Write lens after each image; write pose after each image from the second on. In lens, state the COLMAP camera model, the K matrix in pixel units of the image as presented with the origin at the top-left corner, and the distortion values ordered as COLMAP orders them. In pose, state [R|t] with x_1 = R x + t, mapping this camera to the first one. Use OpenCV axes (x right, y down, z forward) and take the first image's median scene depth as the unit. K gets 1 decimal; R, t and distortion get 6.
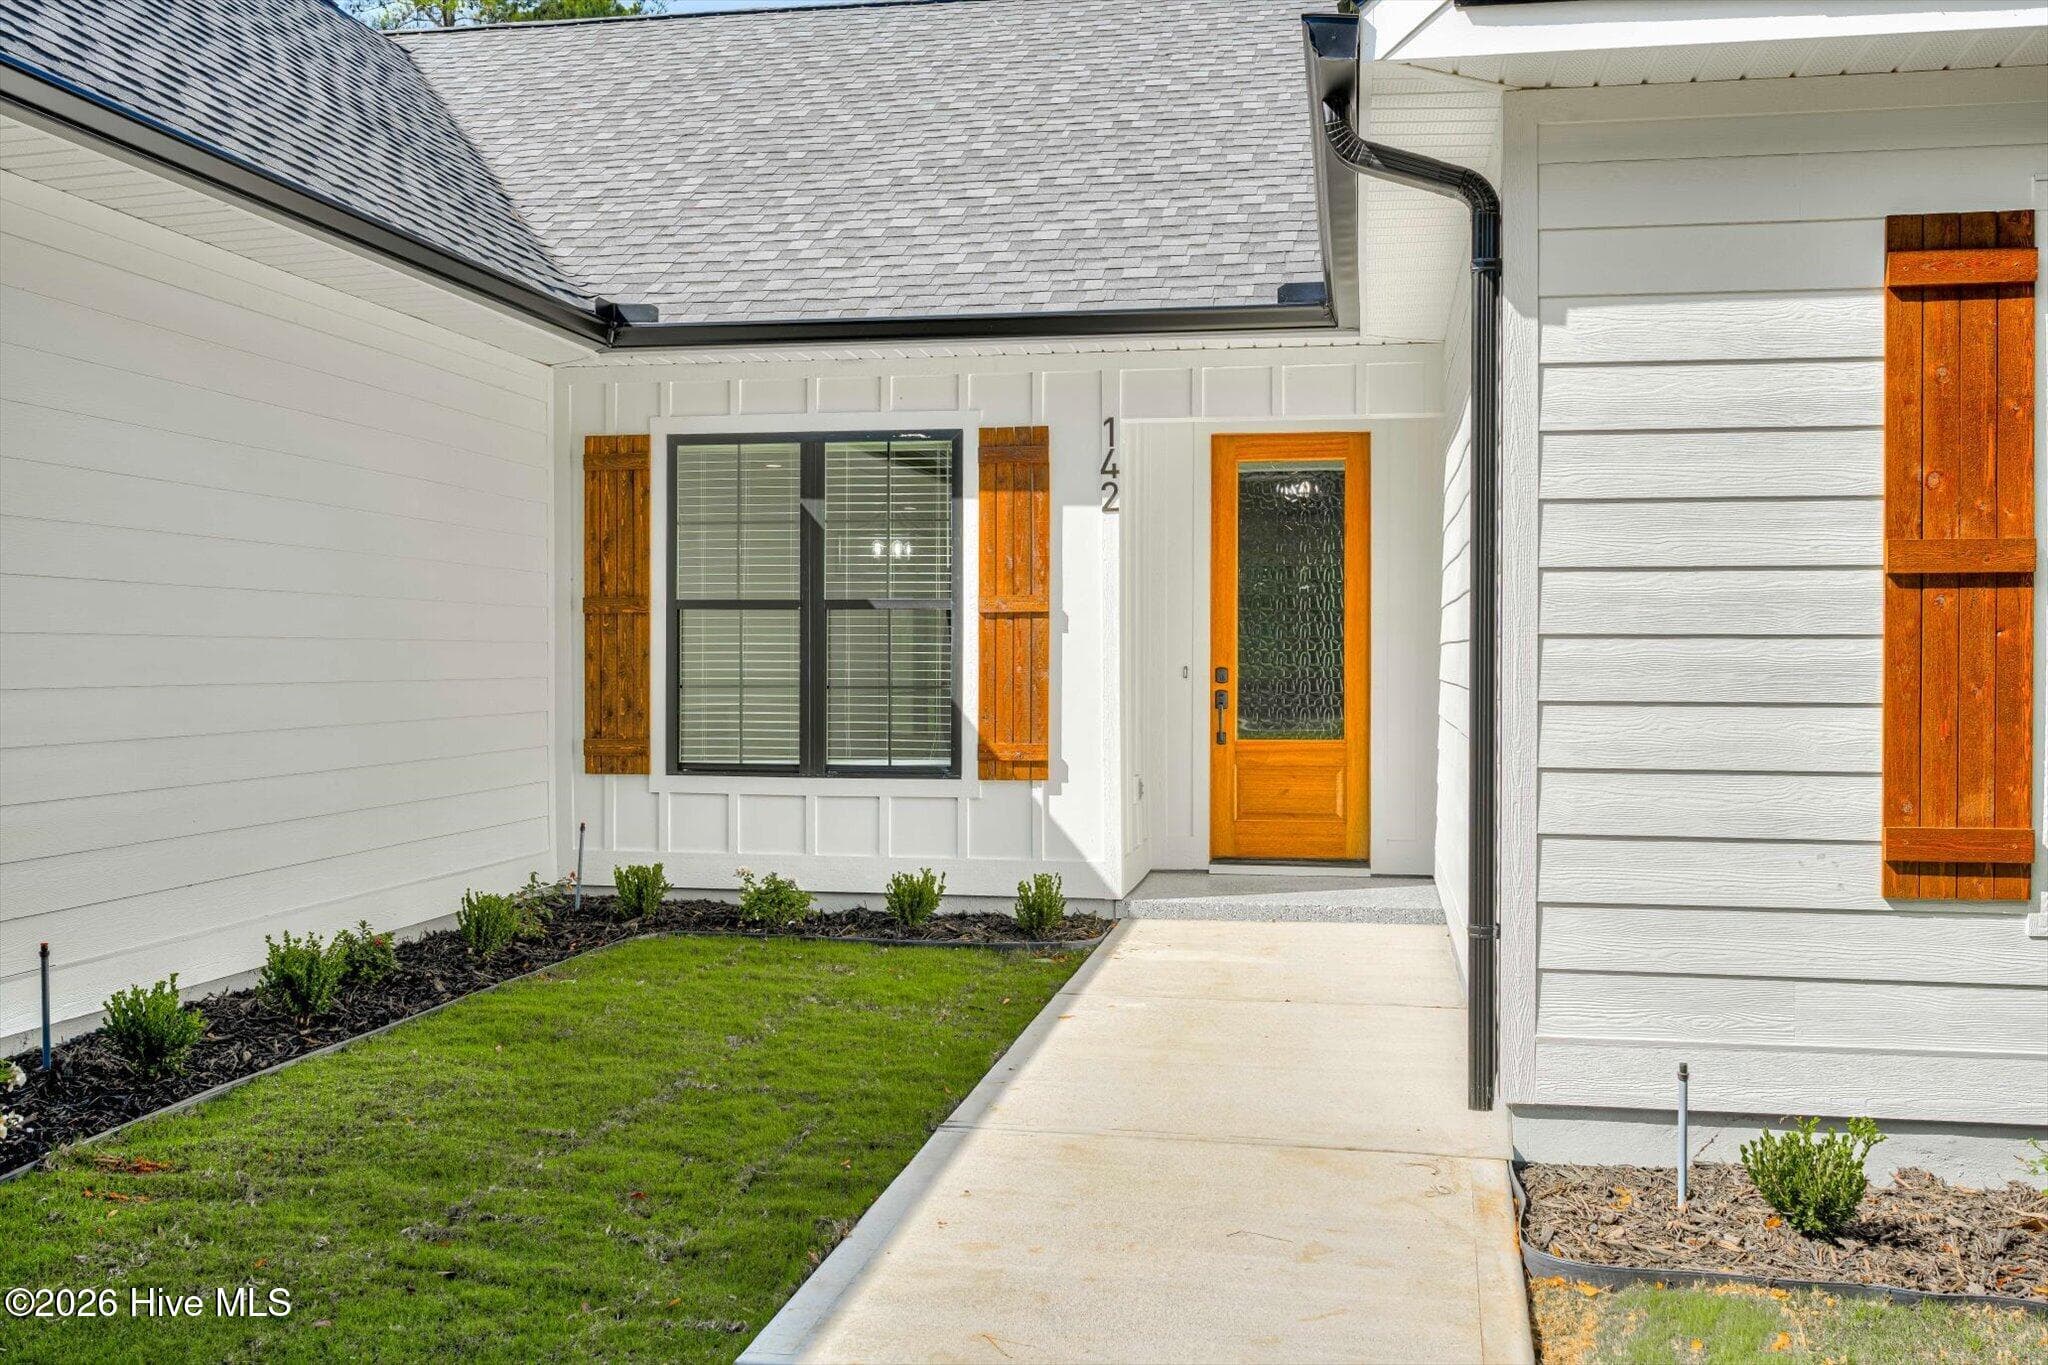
lens RADIAL K [[1955.1, 0, 1024.0], [0, 1955.1, 682.5], [0, 0, 1]] dist [0.083299, 0.000758]
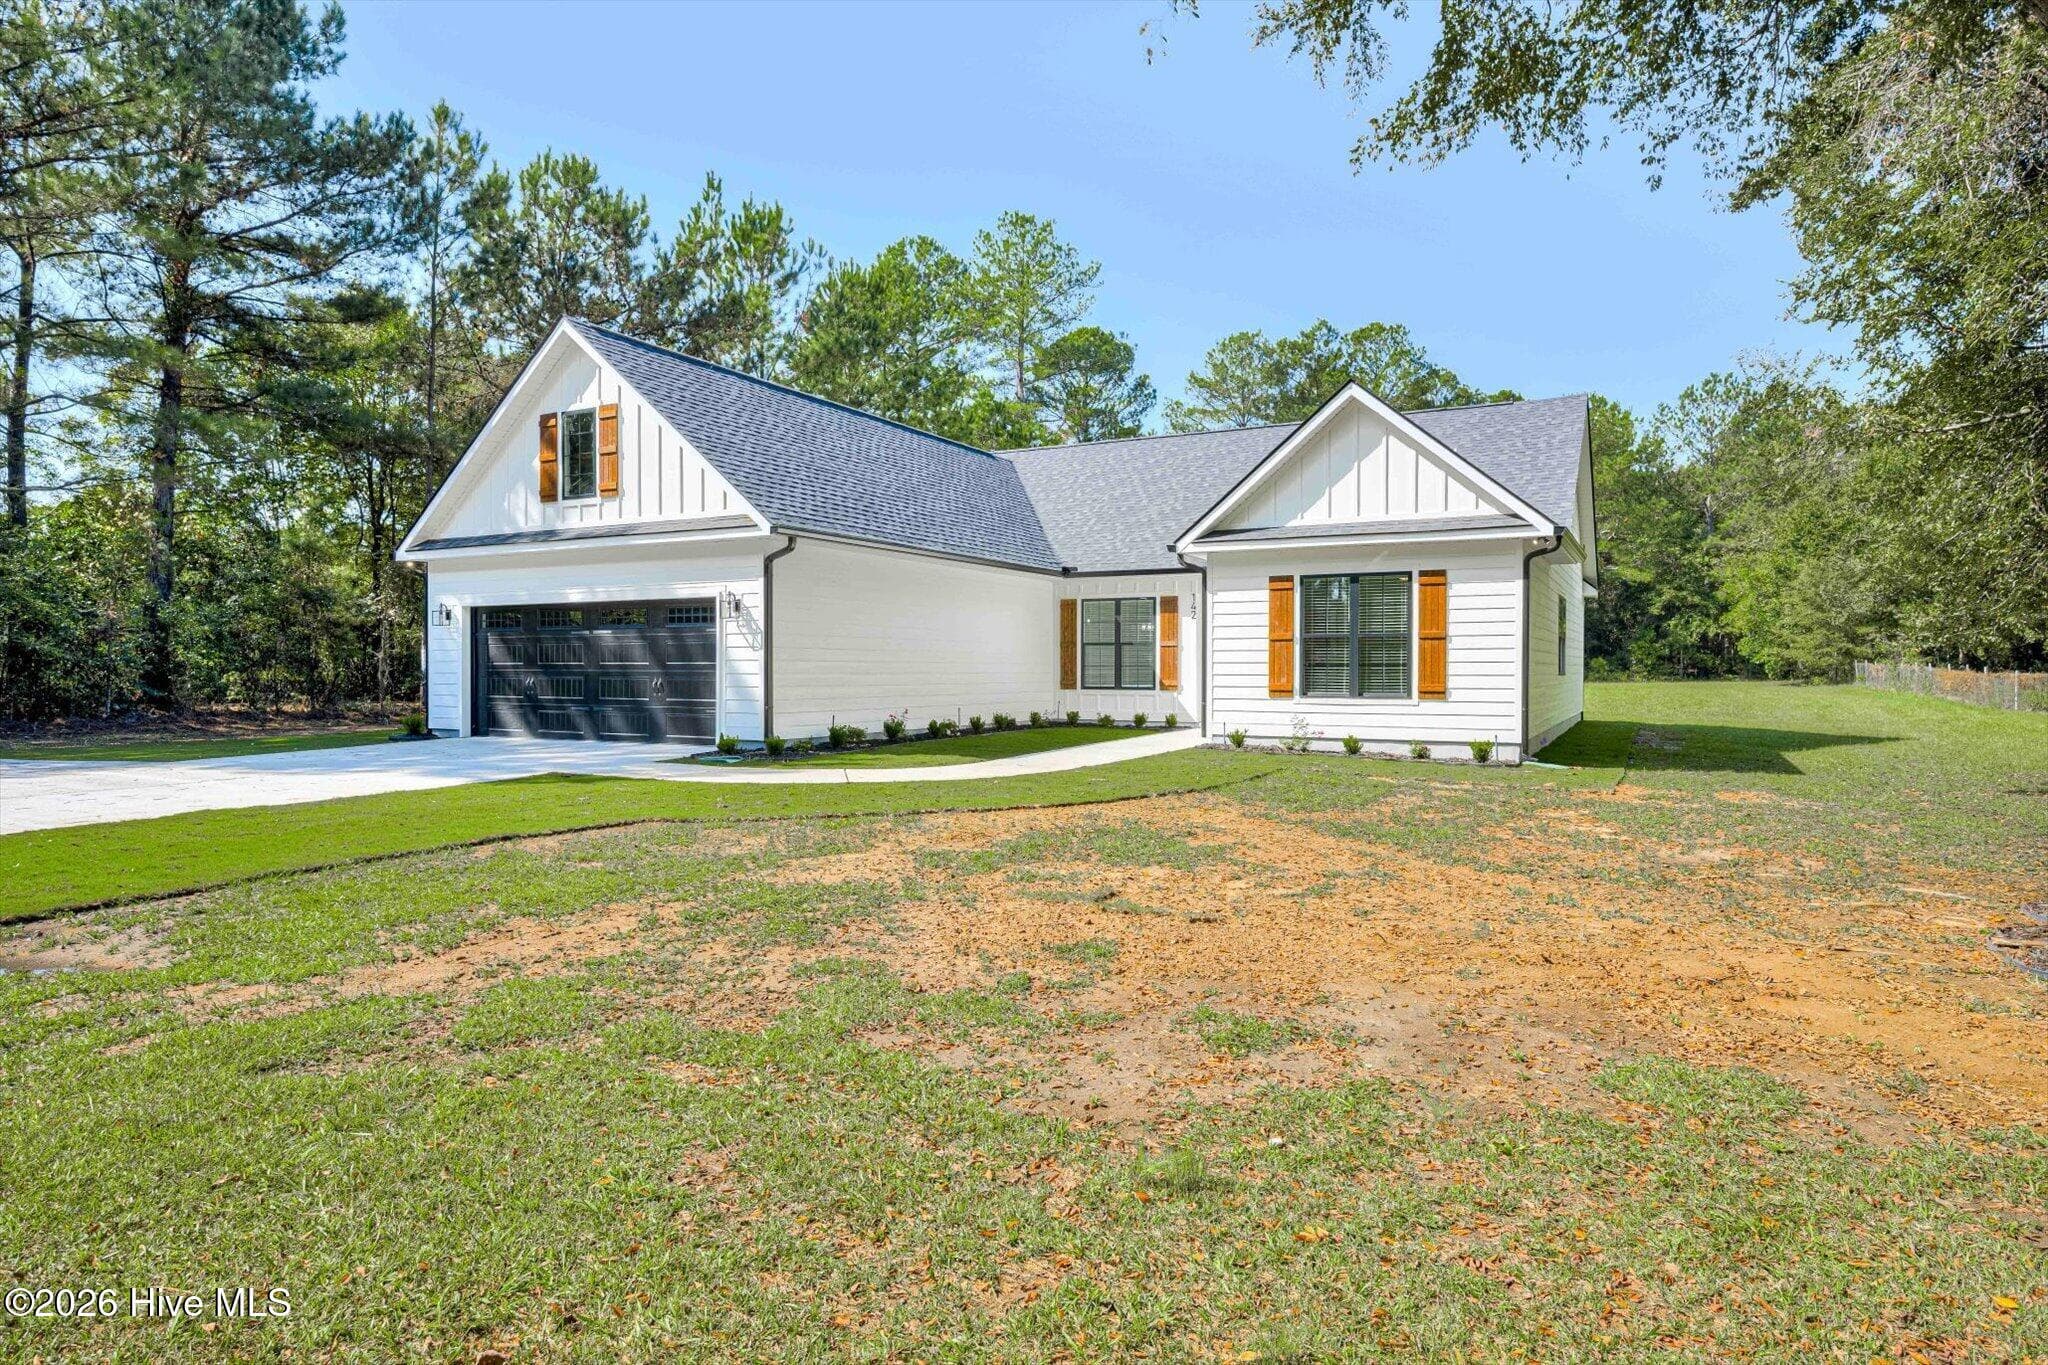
lens RADIAL K [[1237.4, 0, 1024.0], [0, 1237.4, 682.5], [0, 0, 1]] dist [-0.001234, -0.000309]
pose [[0.957736, 0.006822, -0.287569, 0.412238], [-0.008048, 0.999963, -0.003082, 0.044081], [0.287538, 0.005266, 0.957755, -1.356119]]
